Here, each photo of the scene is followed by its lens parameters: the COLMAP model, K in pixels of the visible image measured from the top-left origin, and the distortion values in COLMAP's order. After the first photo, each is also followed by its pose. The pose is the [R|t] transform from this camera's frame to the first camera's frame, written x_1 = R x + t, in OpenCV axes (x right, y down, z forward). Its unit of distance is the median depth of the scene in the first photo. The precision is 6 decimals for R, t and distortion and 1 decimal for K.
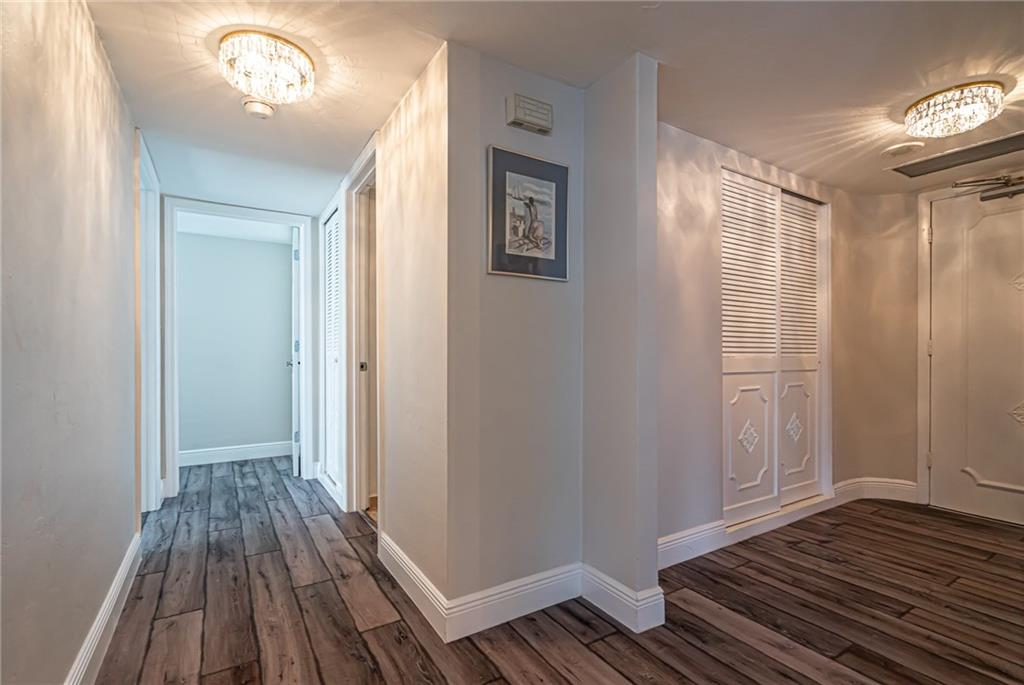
lens RADIAL K [[463.9, 0, 509.8], [0, 463.9, 346.8], [0, 0, 1]] dist [0.001575, 0.000396]
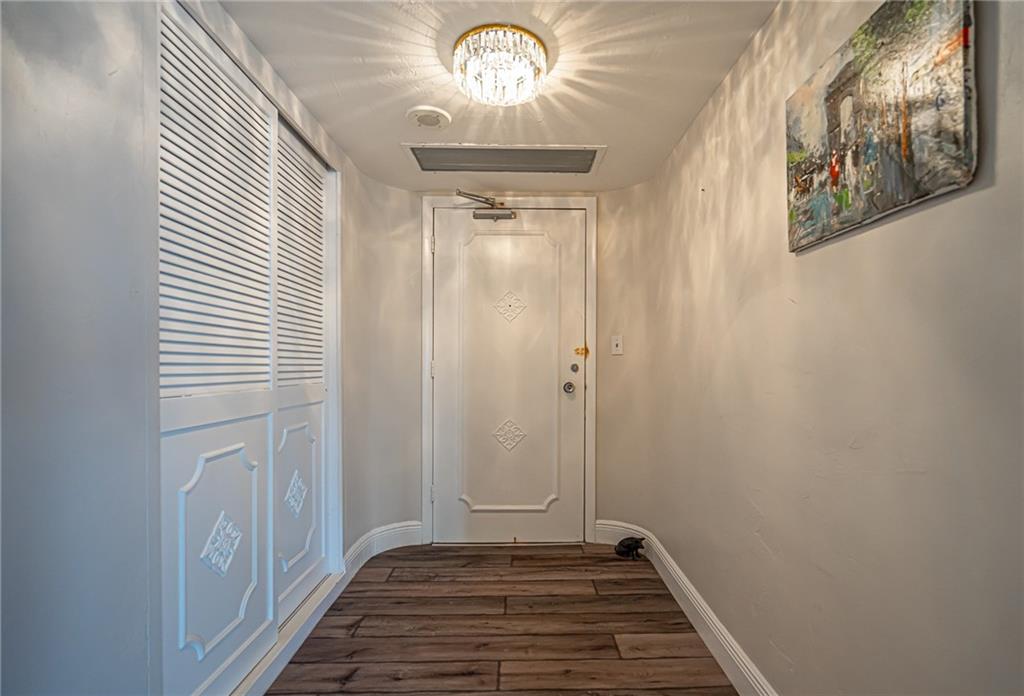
lens RADIAL K [[483.7, 0, 531.6], [0, 483.7, 372.5], [0, 0, 1]] dist [-0.003776, 0.000671]
pose [[0.502350, -0.012700, 0.864571, 0.203466], [-0.013412, 0.999657, 0.022478, -0.016310], [-0.864560, -0.022888, 0.502008, 0.393930]]
